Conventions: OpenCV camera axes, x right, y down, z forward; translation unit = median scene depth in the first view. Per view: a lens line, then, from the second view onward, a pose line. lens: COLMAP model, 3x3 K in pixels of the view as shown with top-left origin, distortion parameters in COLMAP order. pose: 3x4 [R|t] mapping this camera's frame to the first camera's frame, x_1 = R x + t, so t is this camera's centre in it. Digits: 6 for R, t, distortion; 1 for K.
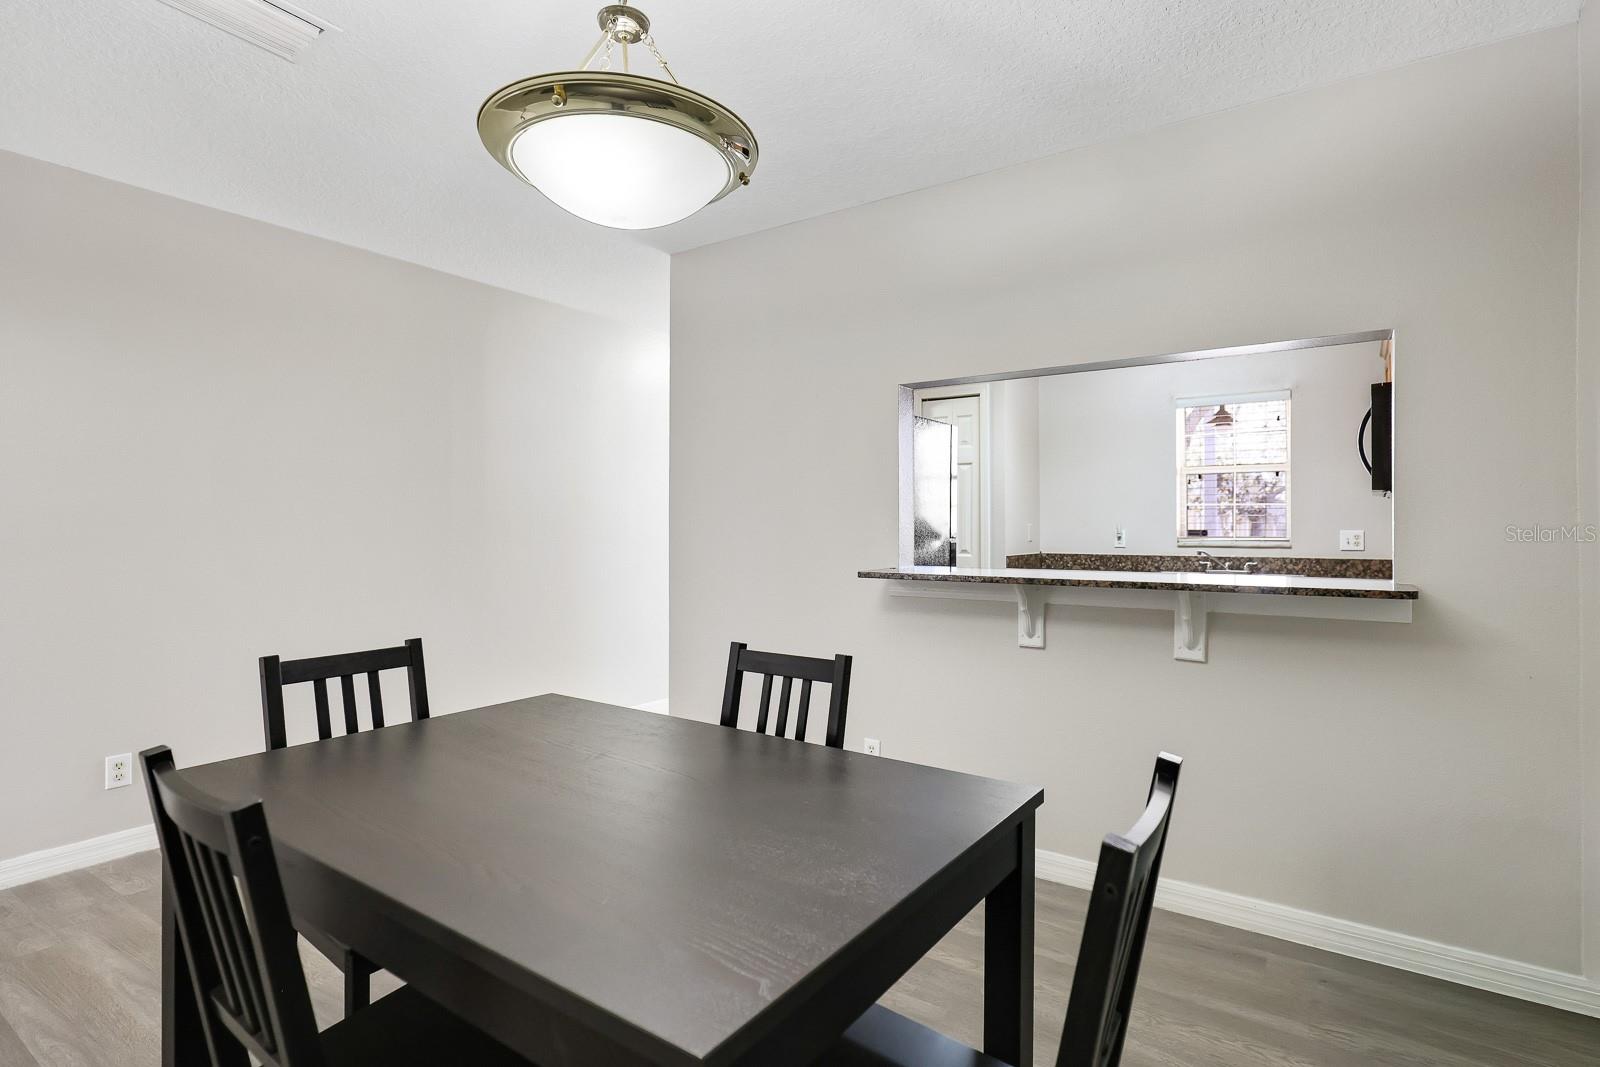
lens RADIAL K [[768.4, 0, 803.3], [0, 768.4, 538.0], [0, 0, 1]] dist [-0.000068, 0.000020]
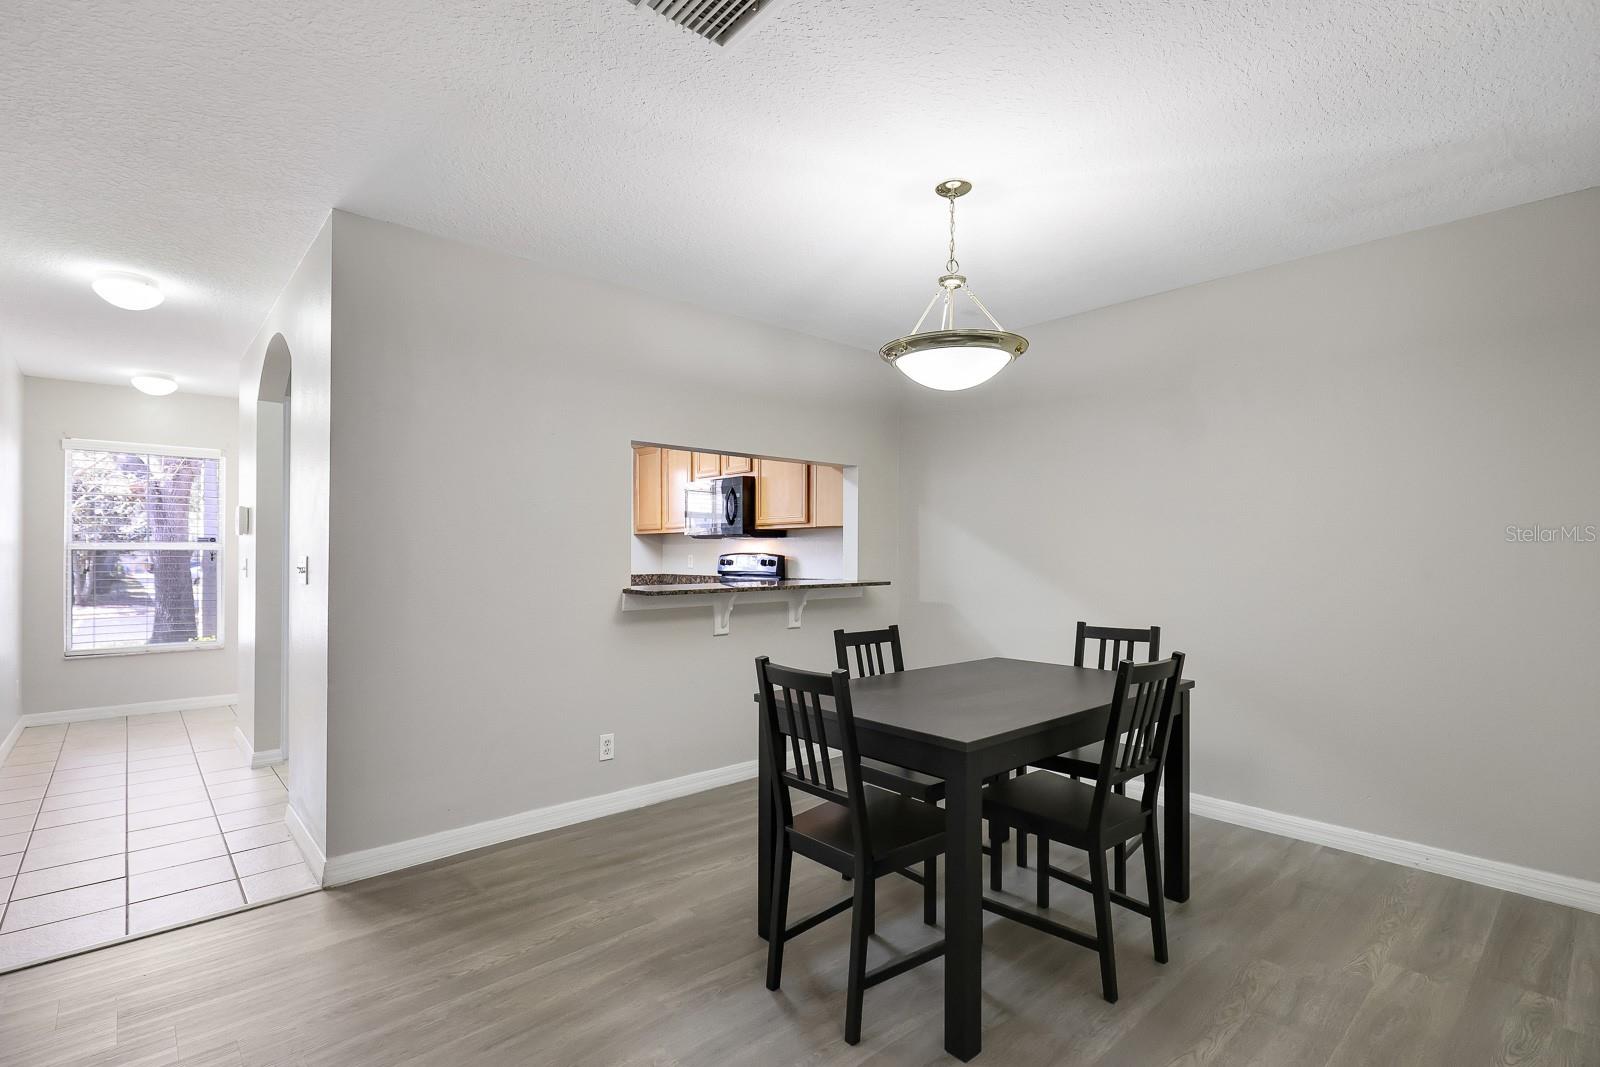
lens RADIAL K [[768.4, 0, 803.3], [0, 768.4, 538.0], [0, 0, 1]] dist [-0.000068, 0.000020]
pose [[0.205849, 0.014225, 0.978480, -1.119534], [0.010244, 0.999808, -0.016690, -0.026225], [-0.978530, 0.013459, 0.205664, 0.464305]]
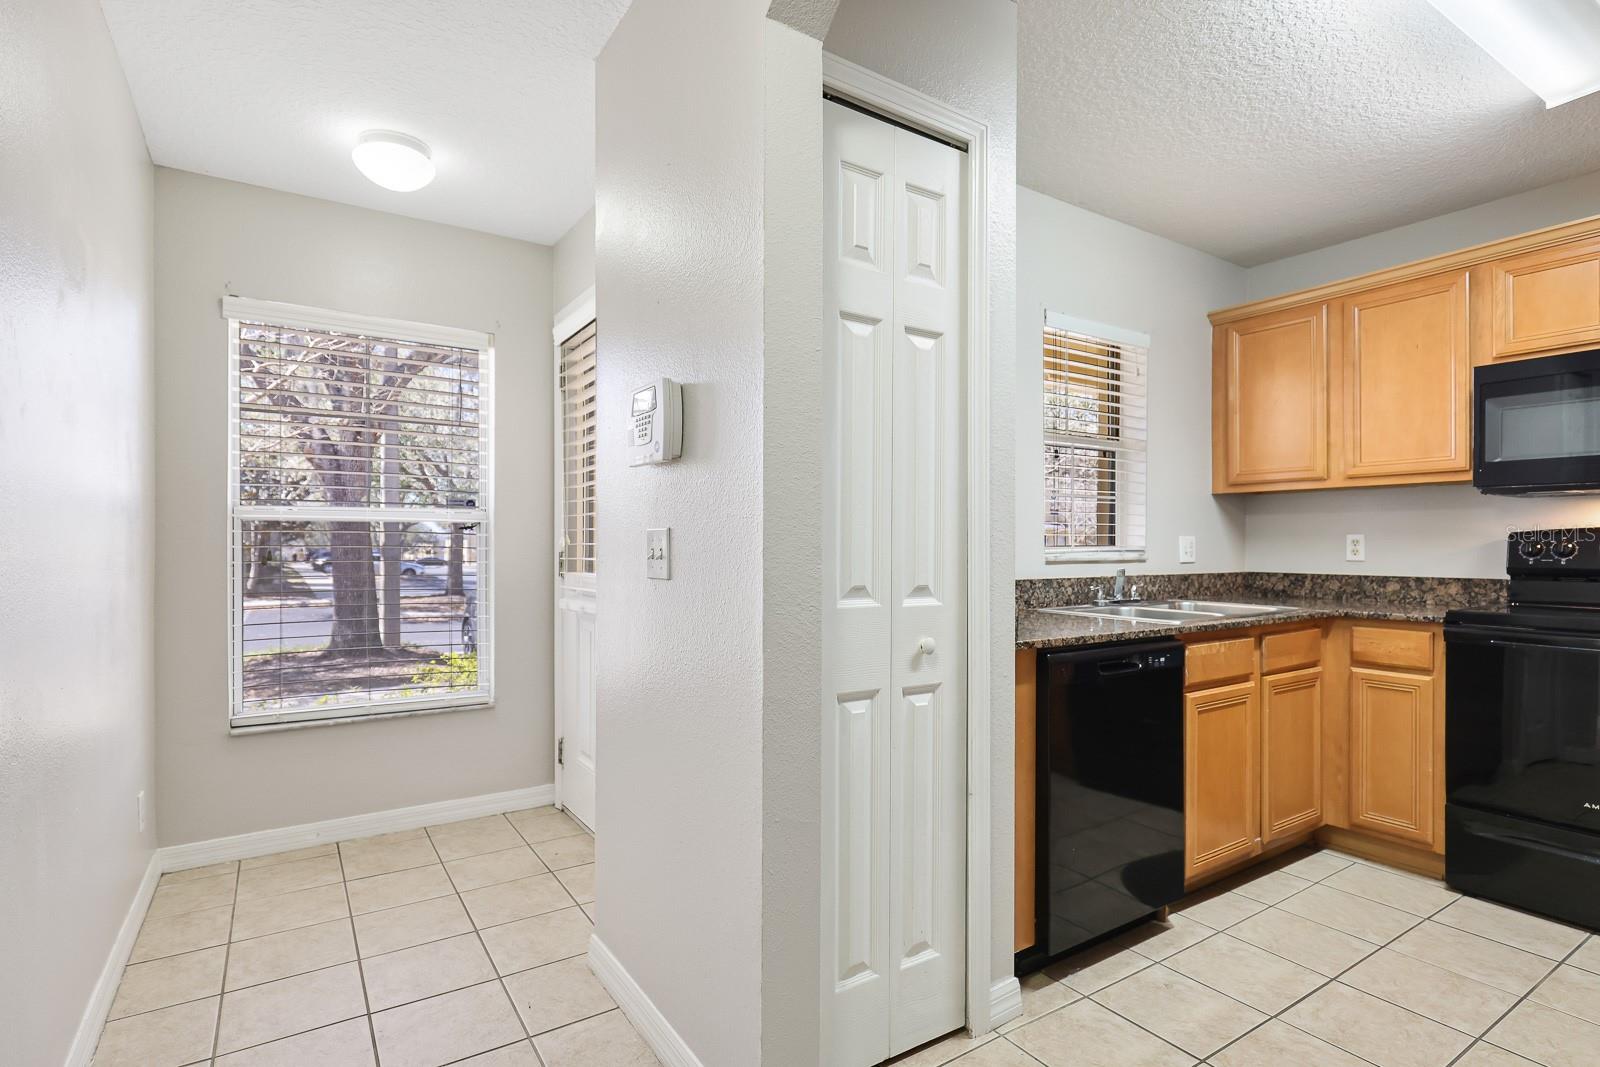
lens RADIAL K [[800.1, 0, 779.7], [0, 800.1, 538.5], [0, 0, 1]] dist [0.027858, 0.000324]
pose [[0.369078, 0.004083, 0.929389, -0.273025], [0.007999, 0.999939, -0.007569, -0.007519], [-0.929364, 0.010228, 0.369023, 1.702581]]
